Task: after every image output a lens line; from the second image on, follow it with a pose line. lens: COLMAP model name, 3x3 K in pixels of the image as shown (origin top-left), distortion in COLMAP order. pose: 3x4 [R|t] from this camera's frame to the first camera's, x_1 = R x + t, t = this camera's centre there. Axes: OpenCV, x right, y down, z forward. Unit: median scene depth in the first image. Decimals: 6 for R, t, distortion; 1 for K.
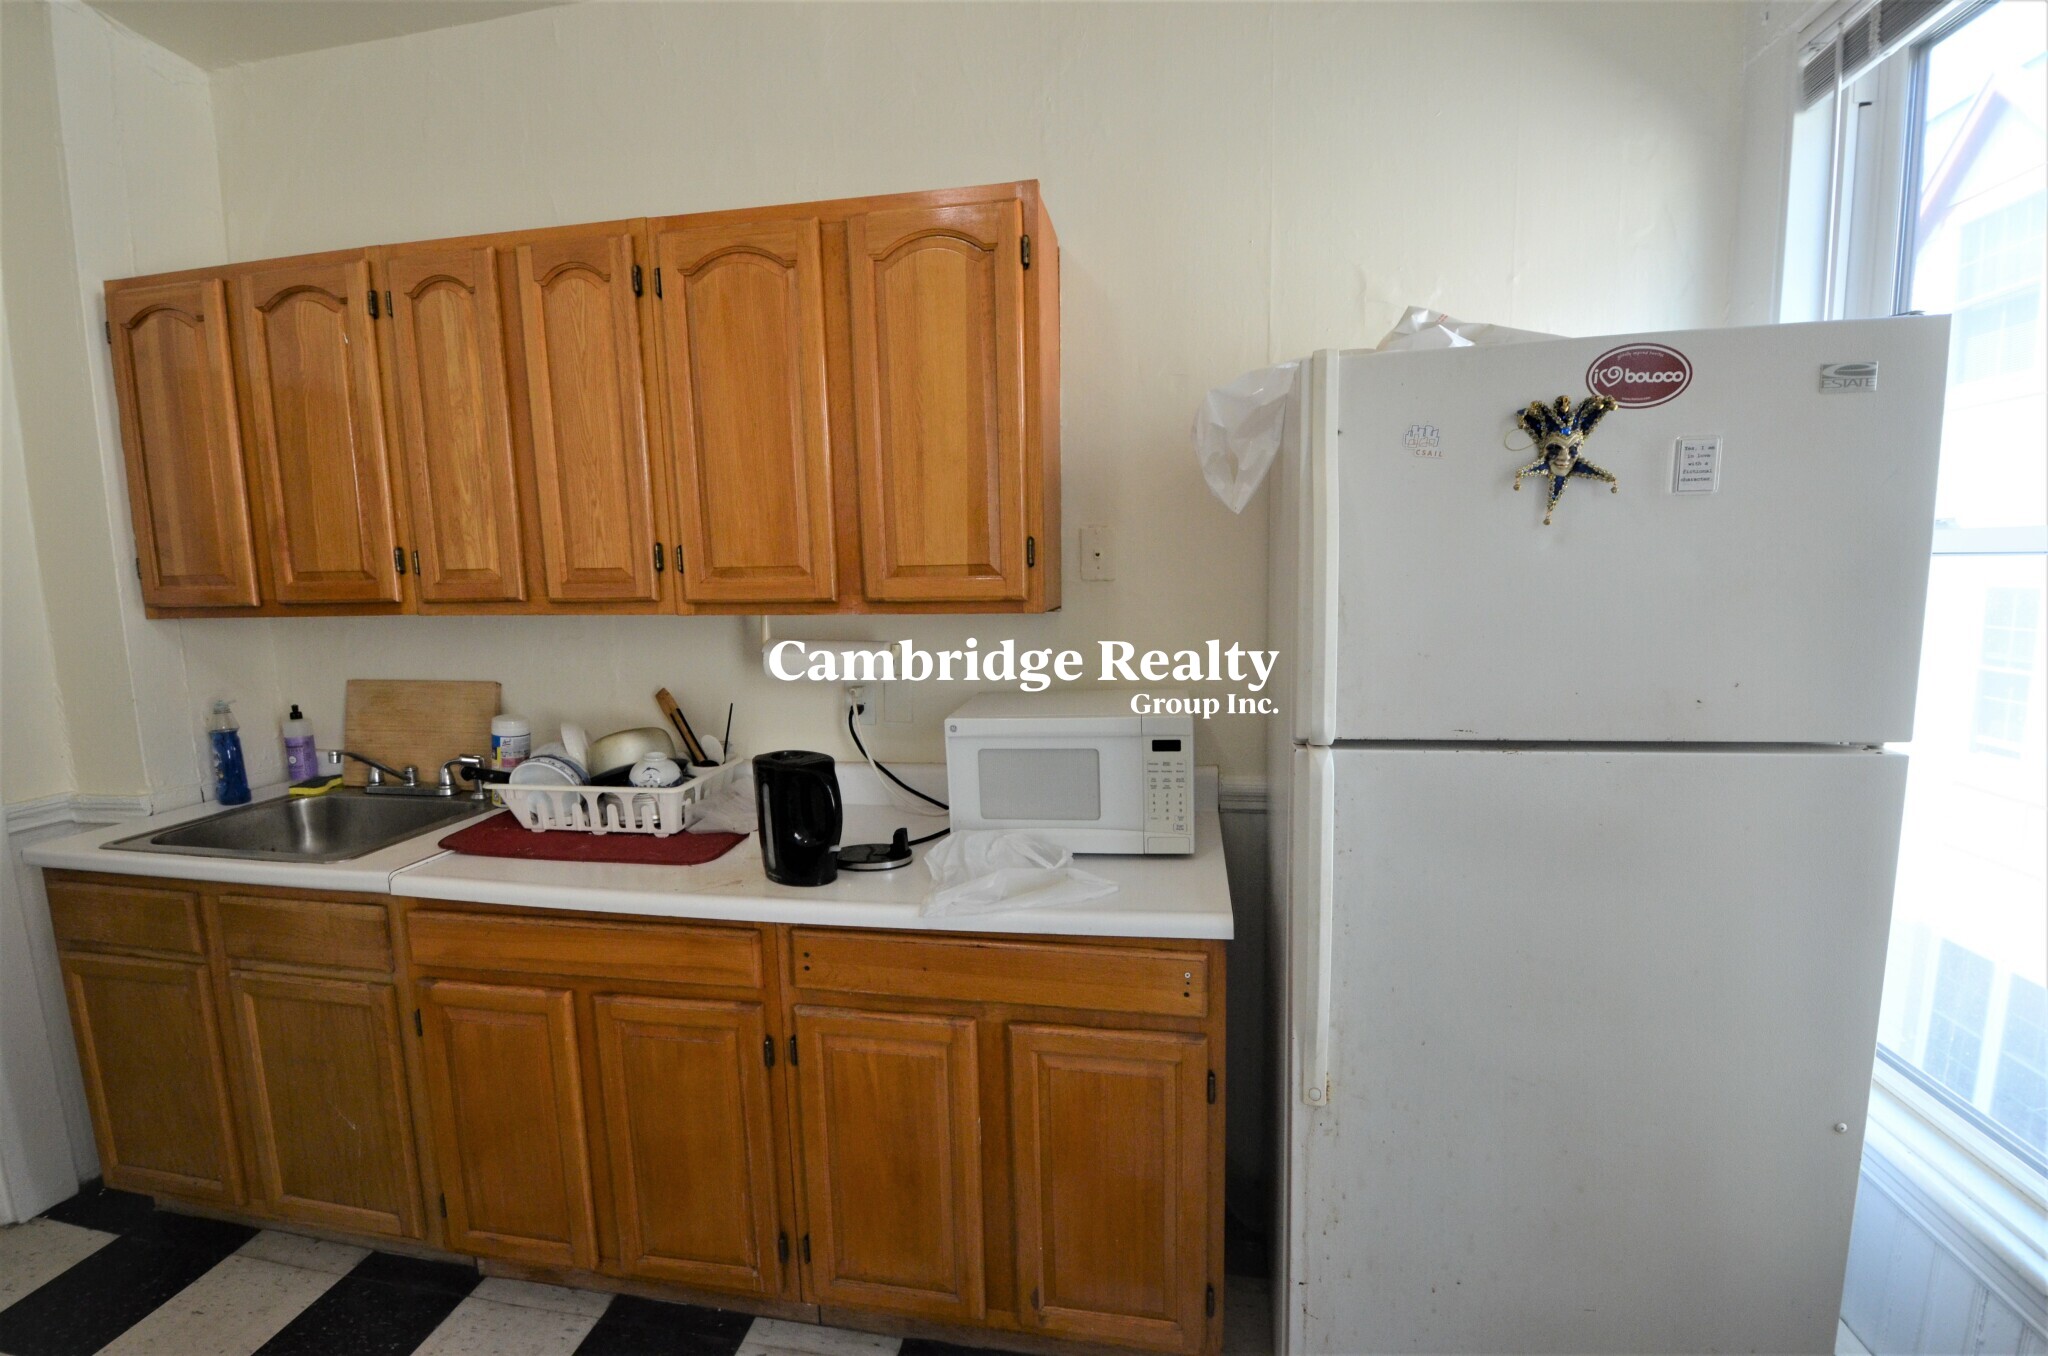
lens RADIAL K [[886.9, 0, 1017.0], [0, 886.9, 700.0], [0, 0, 1]] dist [0.010674, -0.020122]
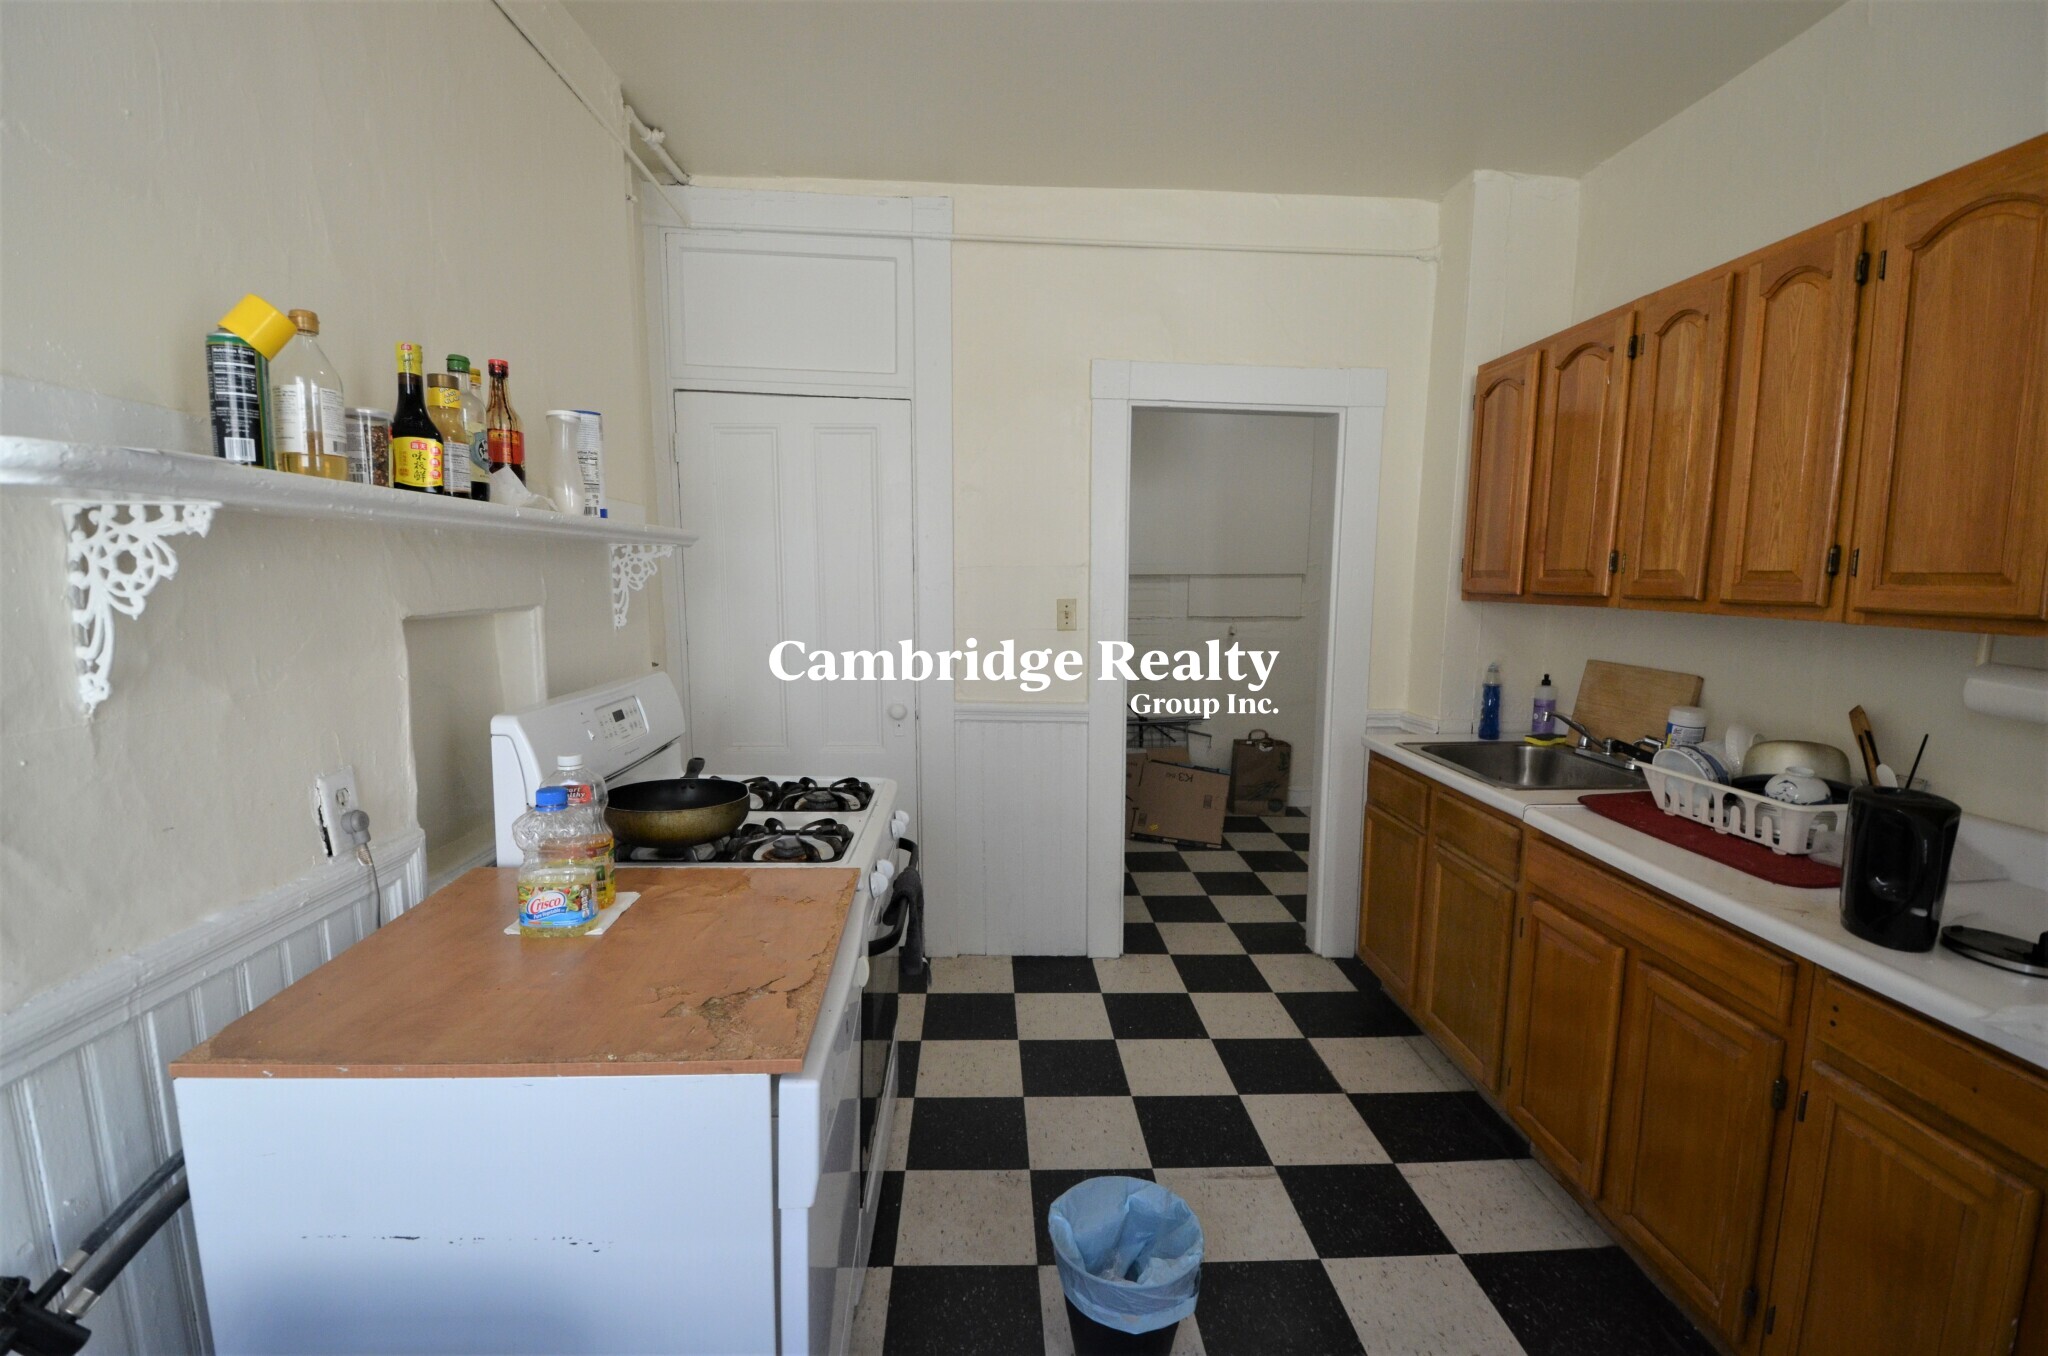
lens RADIAL K [[886.9, 0, 1017.0], [0, 886.9, 700.0], [0, 0, 1]] dist [0.010674, -0.020122]
pose [[0.214252, 0.152574, -0.964789, 0.323193], [-0.144984, 0.981751, 0.123060, -0.005835], [0.965958, 0.113513, 0.232463, -0.029653]]
